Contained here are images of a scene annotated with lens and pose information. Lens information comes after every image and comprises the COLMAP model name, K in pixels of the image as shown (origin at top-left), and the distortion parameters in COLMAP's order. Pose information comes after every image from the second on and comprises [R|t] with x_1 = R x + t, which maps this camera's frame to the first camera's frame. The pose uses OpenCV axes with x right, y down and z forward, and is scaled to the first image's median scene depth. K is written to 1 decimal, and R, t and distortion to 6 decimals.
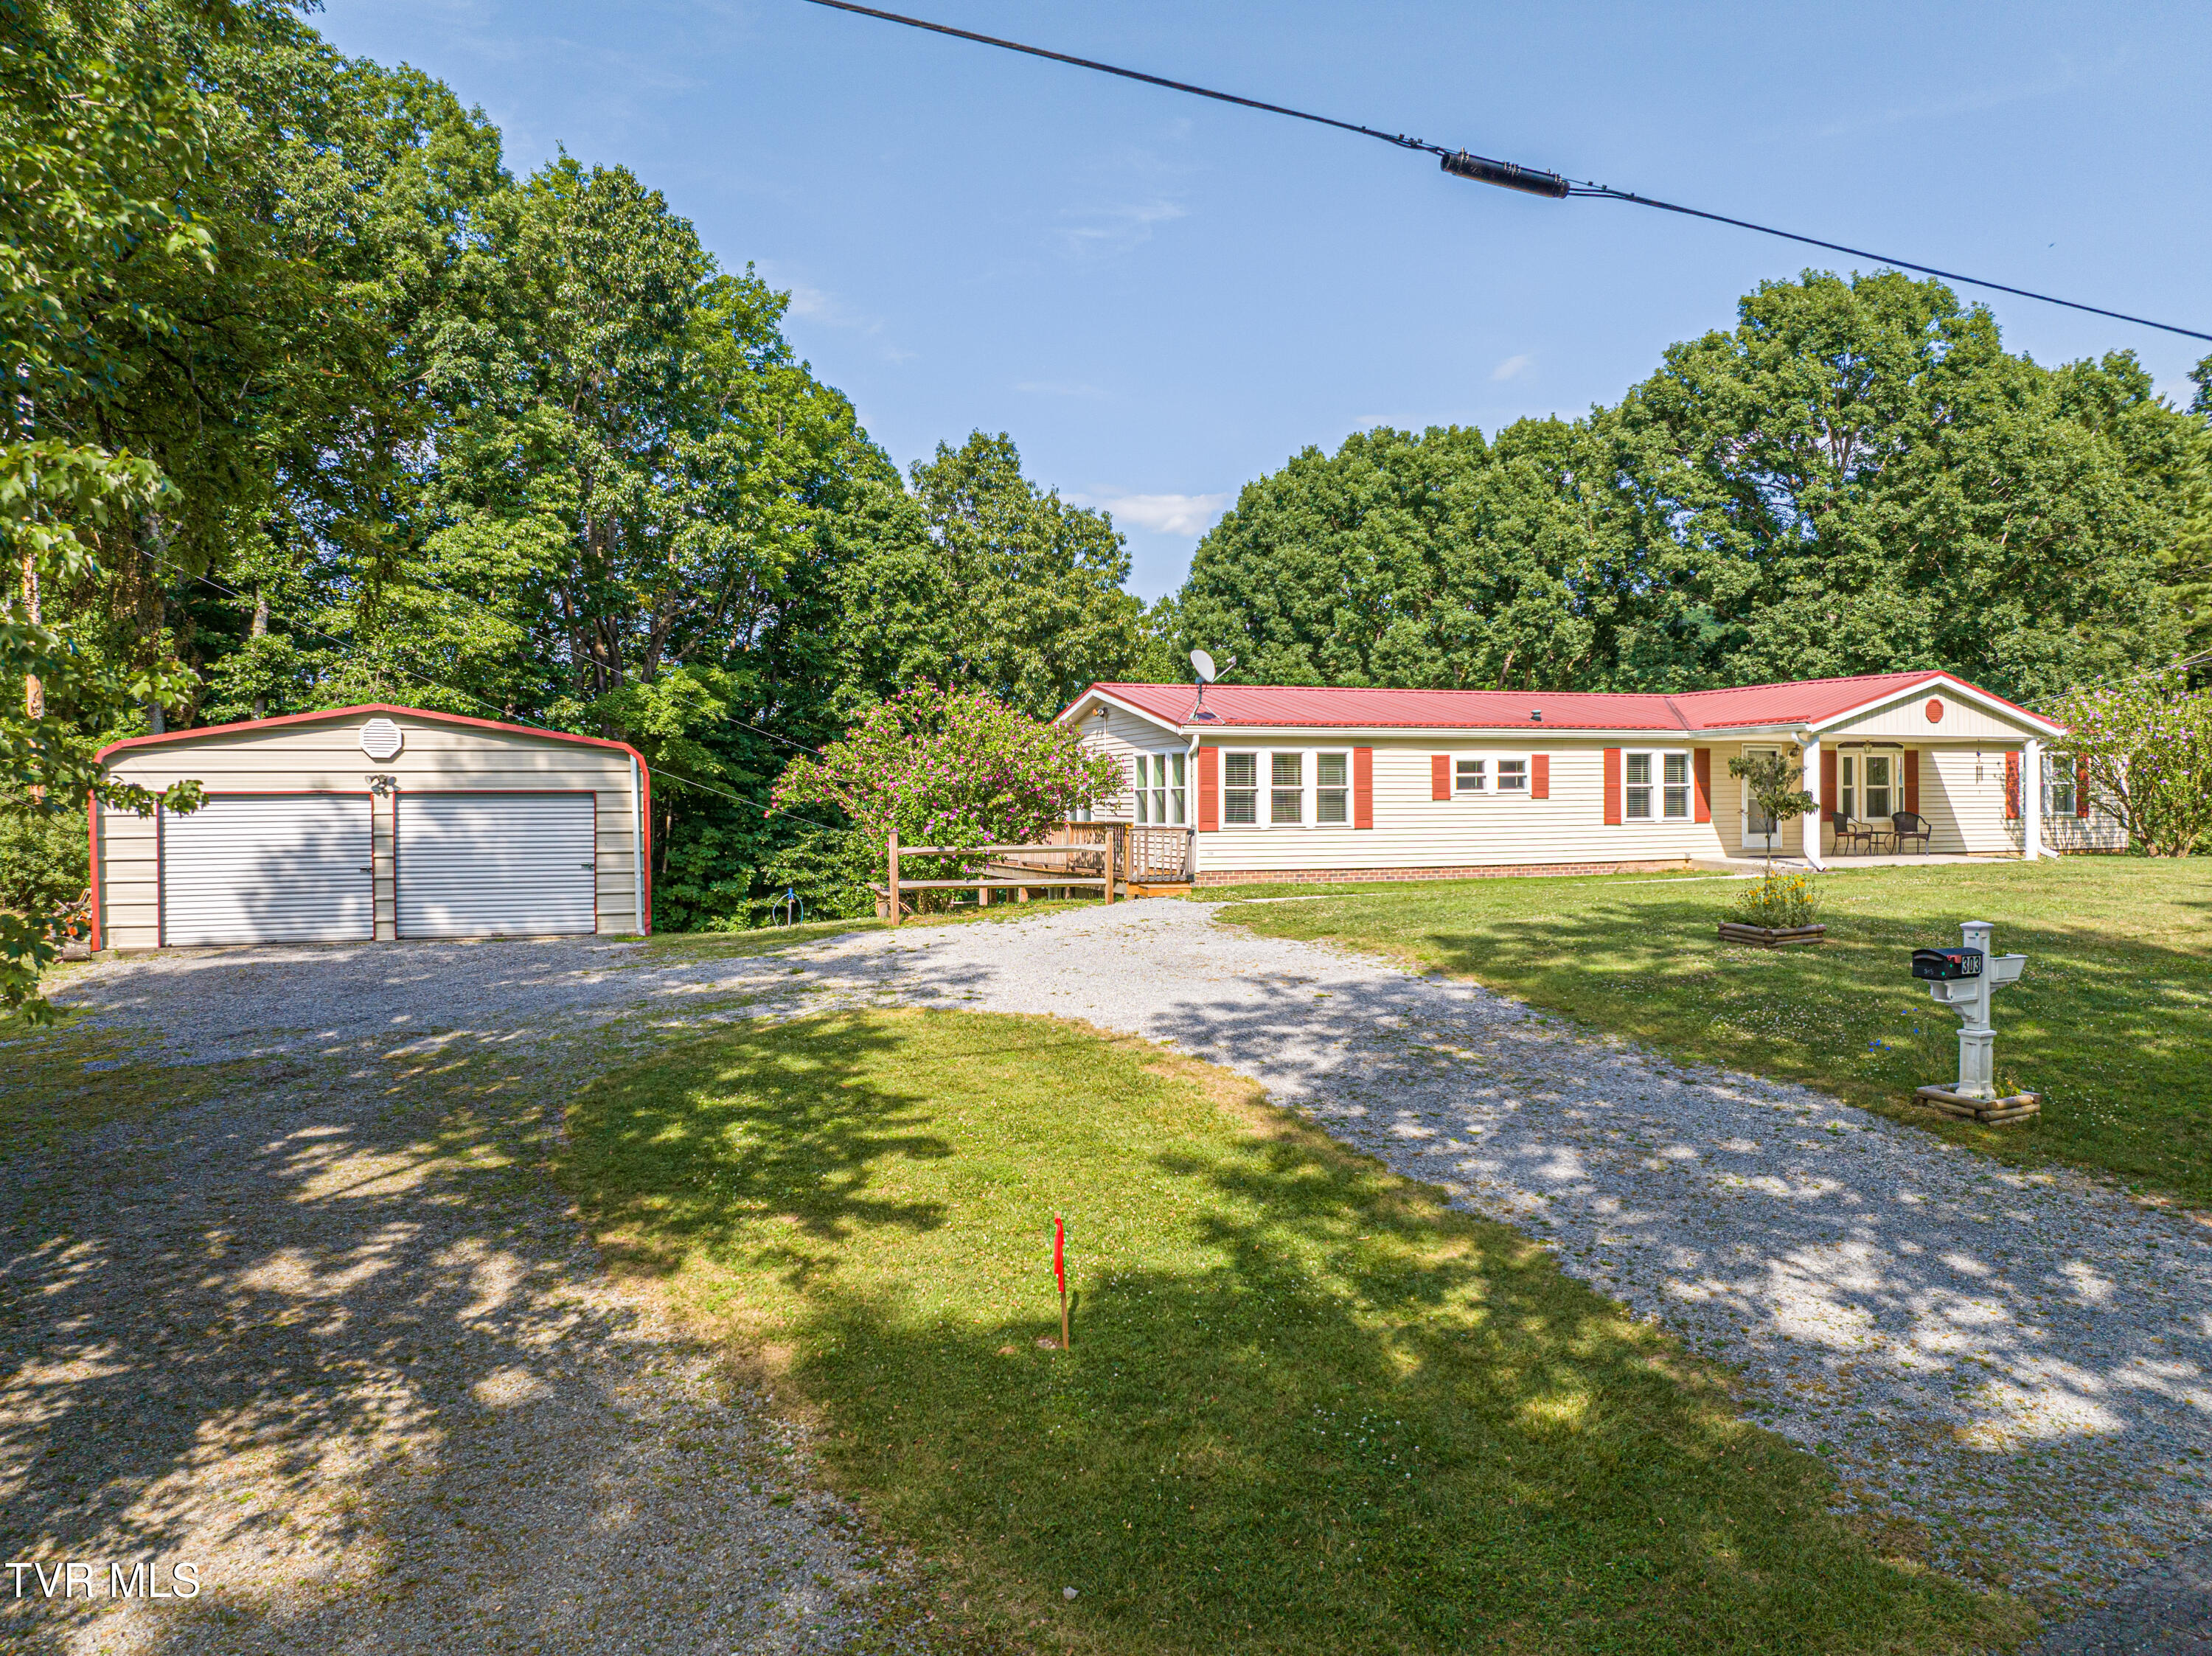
lens RADIAL K [[1537.0, 0, 1106.0], [0, 1537.0, 828.0], [0, 0, 1]] dist [-0.028490, 0.001754]
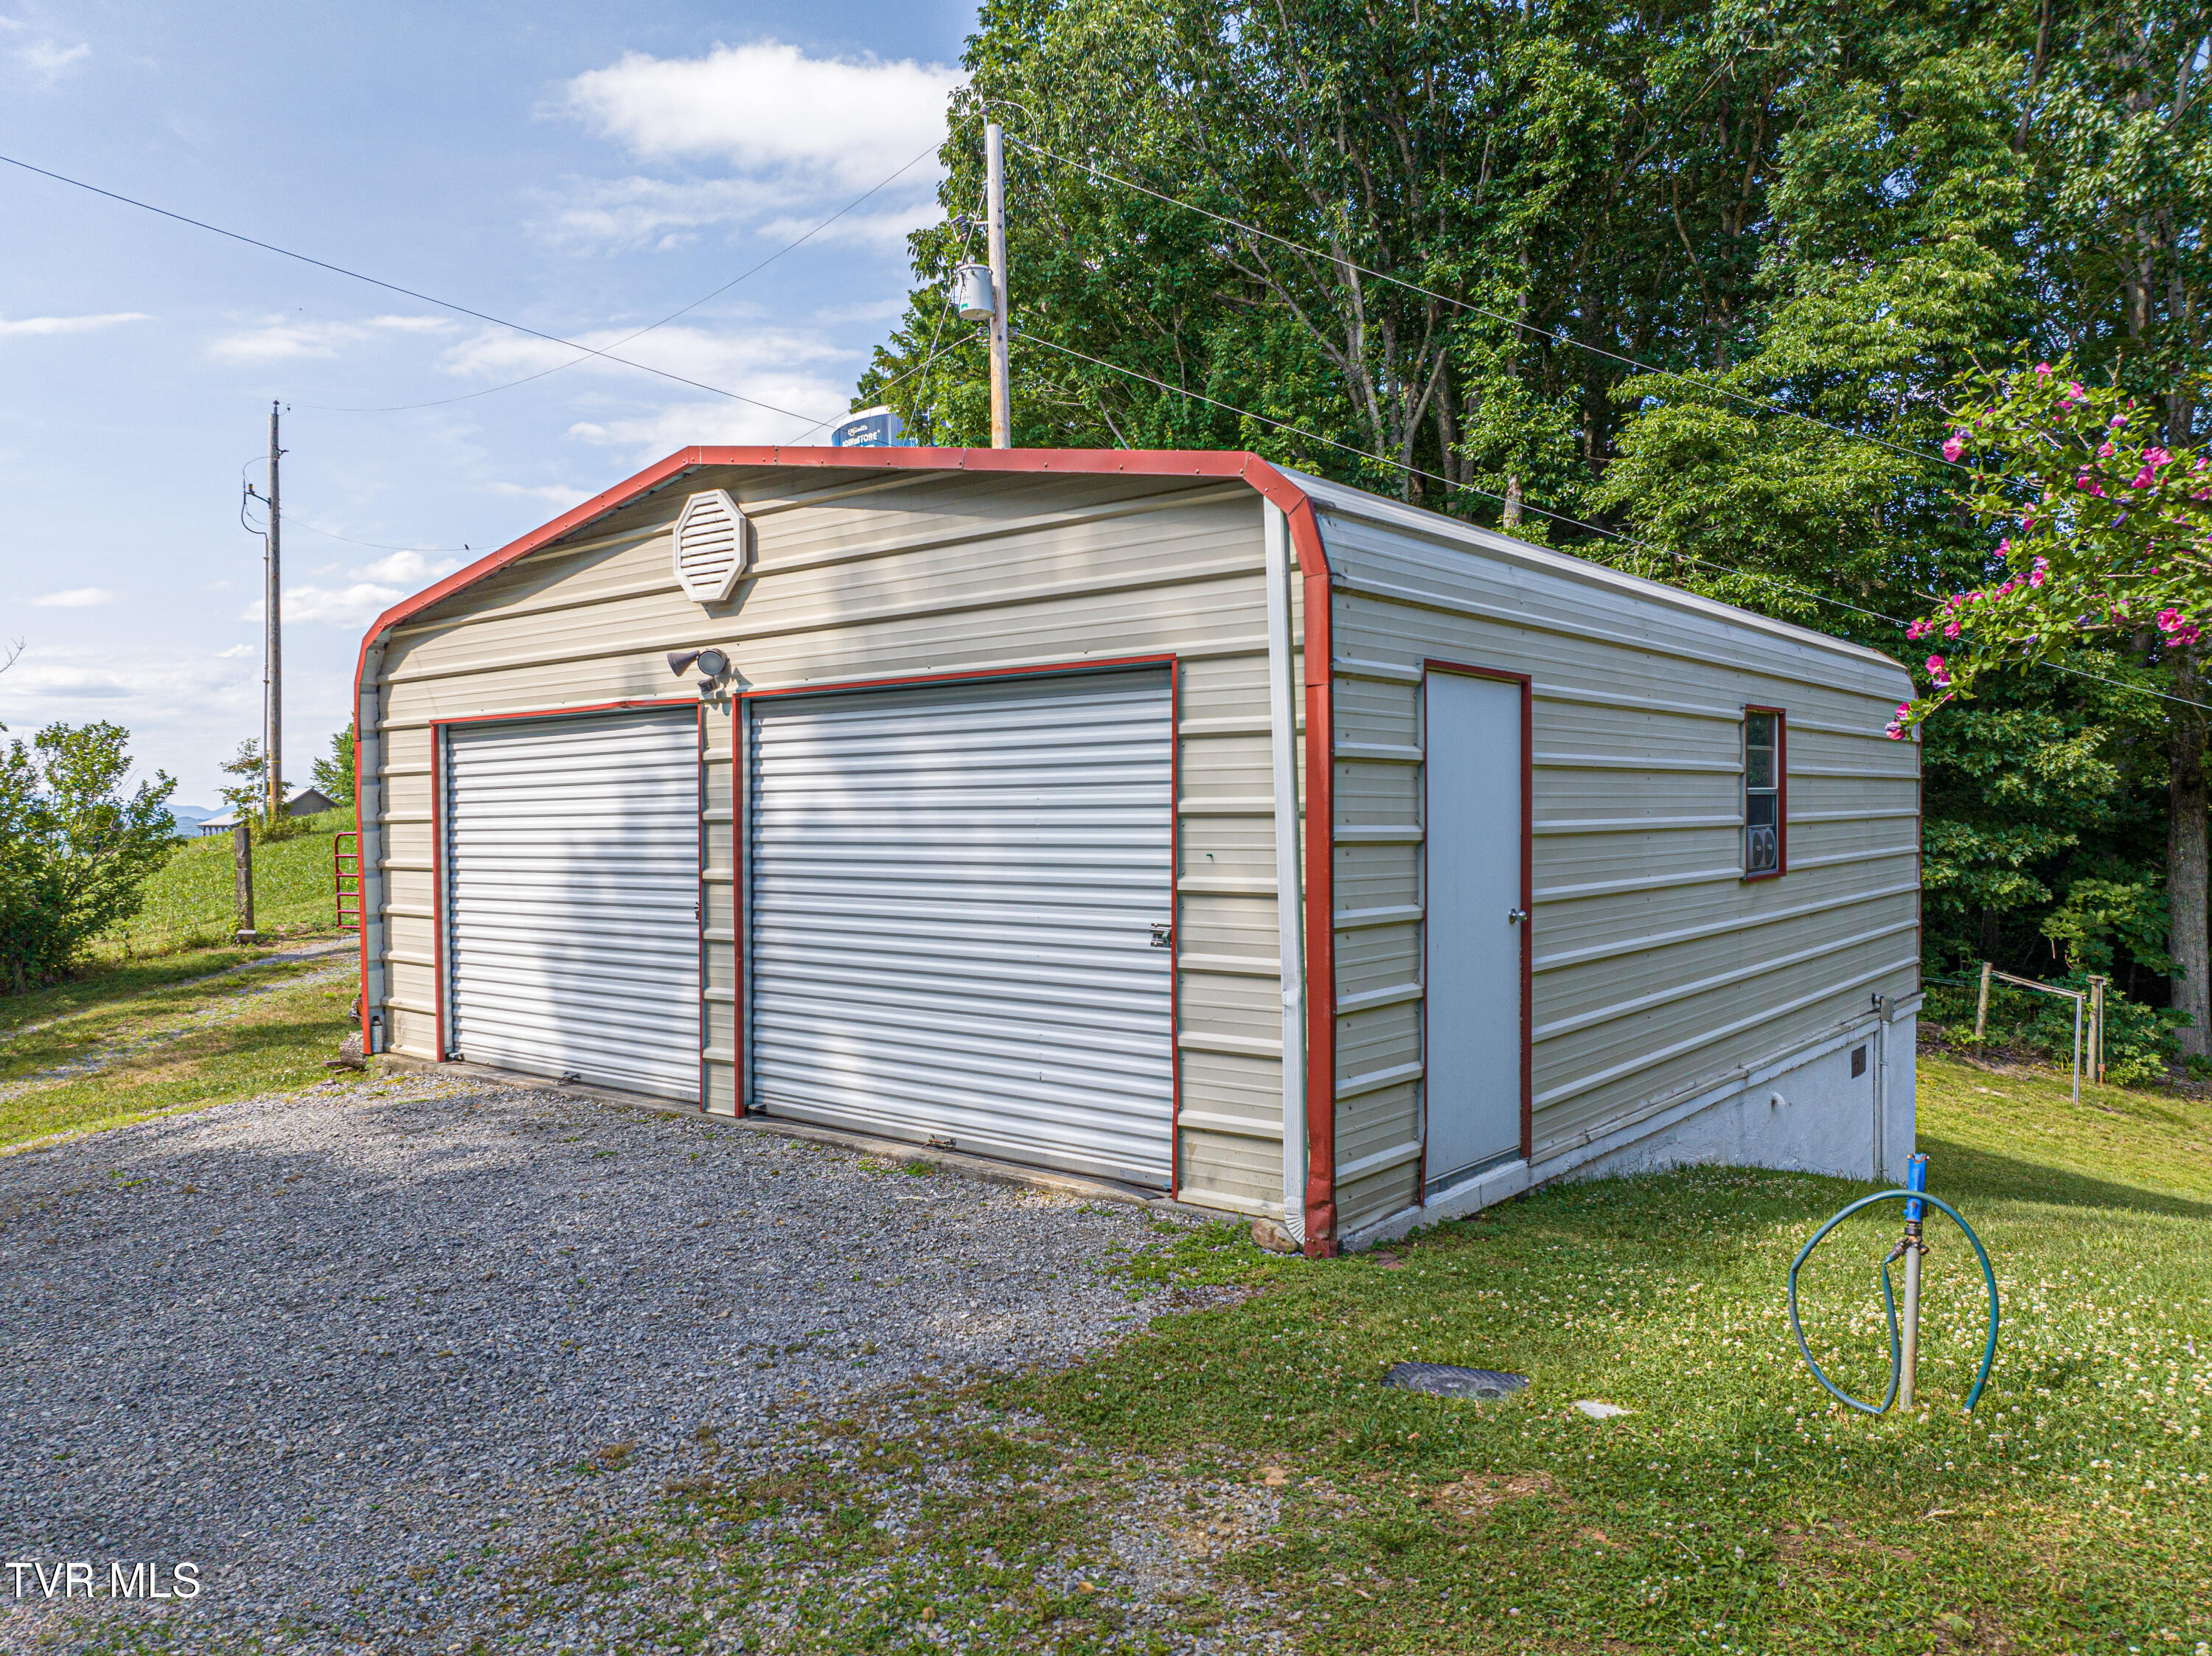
lens RADIAL K [[1537.0, 0, 1106.0], [0, 1537.0, 828.0], [0, 0, 1]] dist [-0.028490, 0.001754]
pose [[0.524896, 0.011166, -0.851093, -0.115545], [-0.005881, 0.999938, 0.009491, 0.003082], [0.851146, 0.000023, 0.524929, 0.862712]]
